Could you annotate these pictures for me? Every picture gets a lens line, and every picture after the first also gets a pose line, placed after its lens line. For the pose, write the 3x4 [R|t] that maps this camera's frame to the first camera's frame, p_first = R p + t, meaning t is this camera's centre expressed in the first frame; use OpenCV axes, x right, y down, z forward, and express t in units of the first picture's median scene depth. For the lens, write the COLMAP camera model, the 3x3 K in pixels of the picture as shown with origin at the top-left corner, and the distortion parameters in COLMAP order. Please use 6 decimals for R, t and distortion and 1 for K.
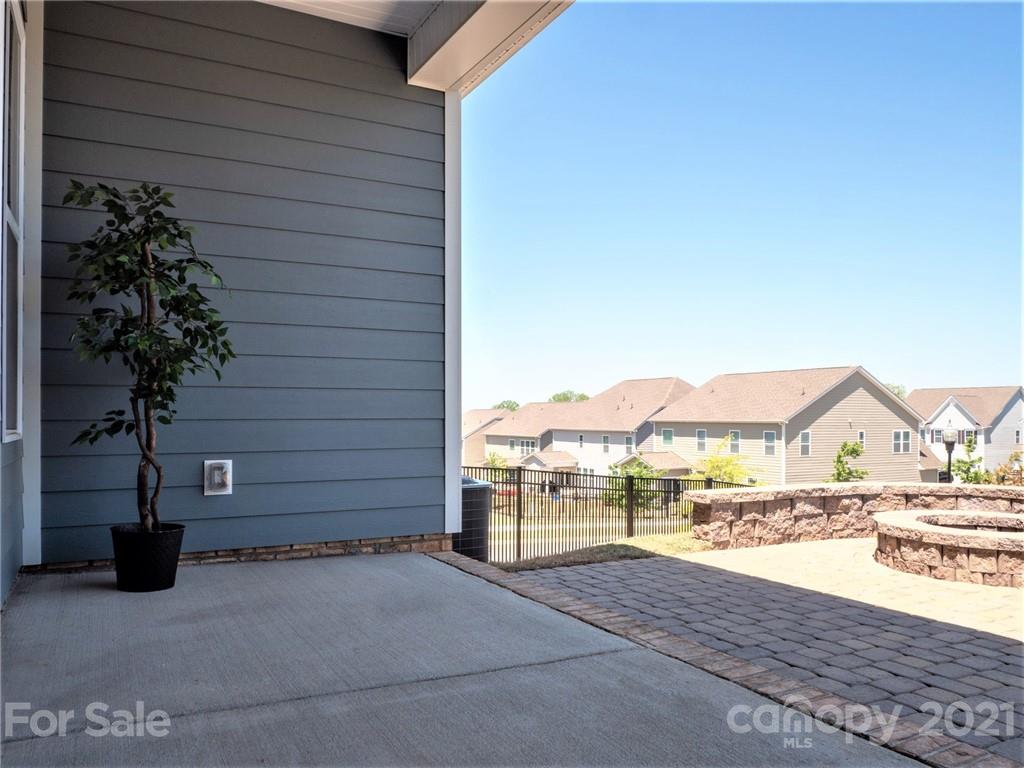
lens RADIAL K [[764.1, 0, 500.4], [0, 764.1, 410.0], [0, 0, 1]] dist [-0.006633, -0.002067]
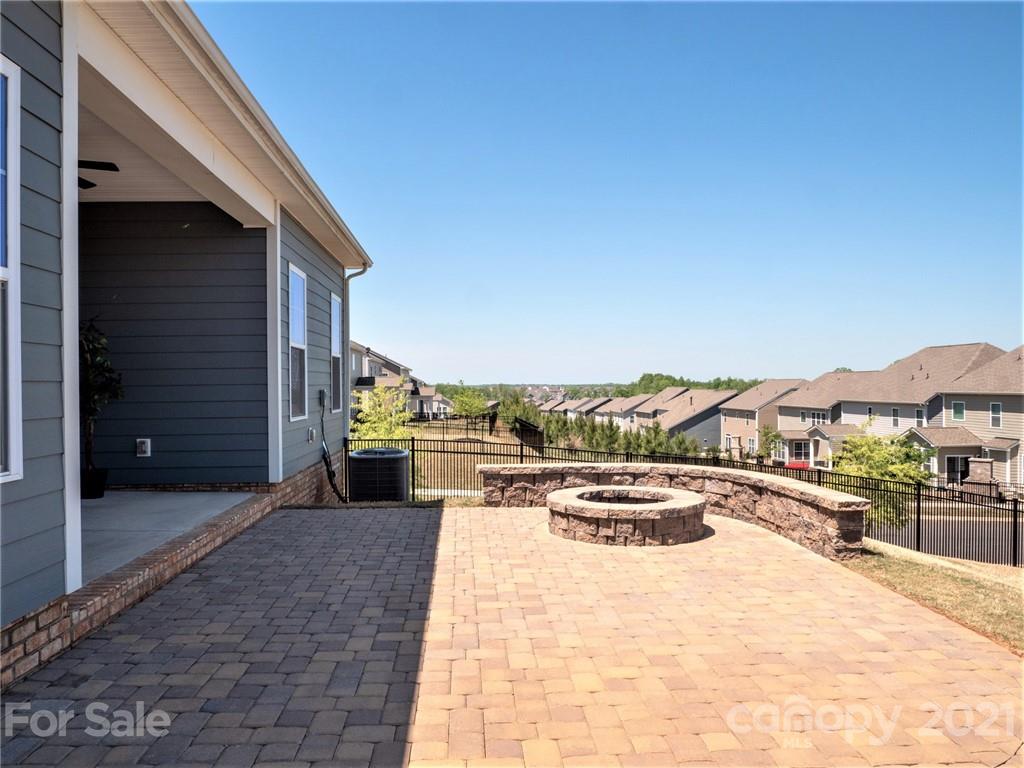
lens RADIAL K [[763.2, 0, 508.5], [0, 763.2, 386.9], [0, 0, 1]] dist [-0.020514, -0.001442]
pose [[0.907138, -0.004834, -0.420806, 0.120756], [0.009756, 0.999907, 0.009545, -0.006742], [0.420720, -0.012764, 0.907101, -0.033834]]
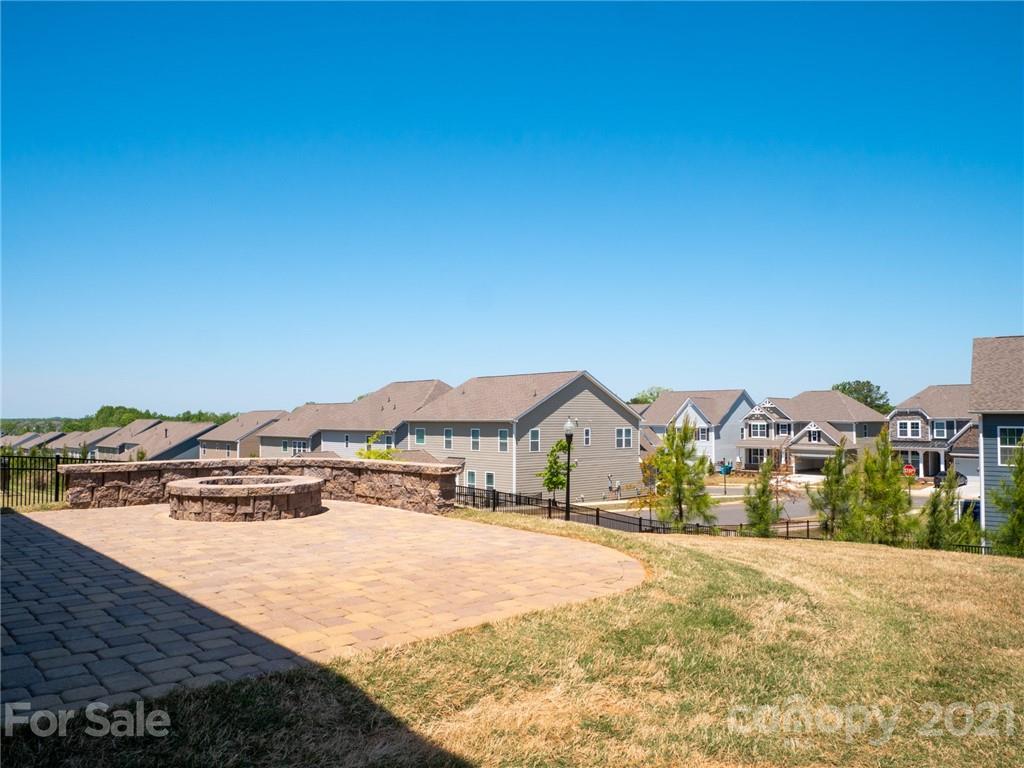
lens RADIAL K [[763.2, 0, 508.5], [0, 763.2, 386.9], [0, 0, 1]] dist [-0.020514, -0.001442]
pose [[0.971385, 0.005126, 0.237455, 0.092097], [0.002715, 0.999462, -0.032683, 0.002571], [-0.237495, 0.032392, 0.970849, -0.057812]]
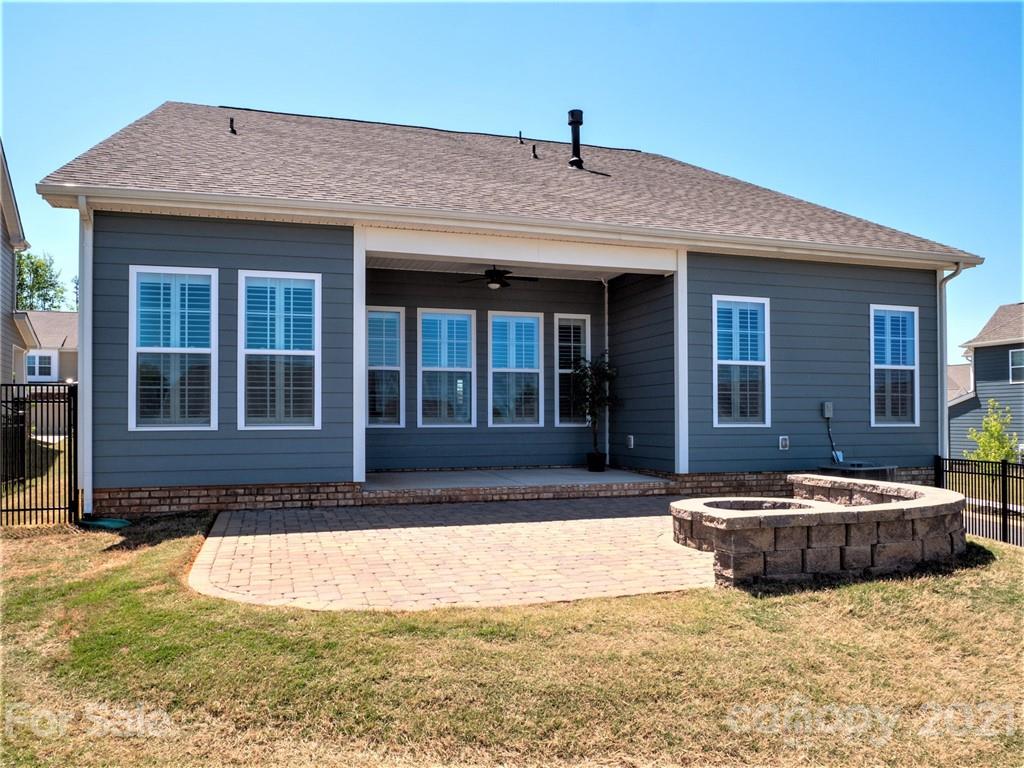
lens RADIAL K [[763.2, 0, 508.5], [0, 763.2, 386.9], [0, 0, 1]] dist [-0.020514, -0.001442]
pose [[-0.188048, -0.043351, -0.981203, 0.229609], [0.004972, 0.998971, -0.045089, 0.001215], [0.982147, -0.013358, -0.187639, 0.099629]]
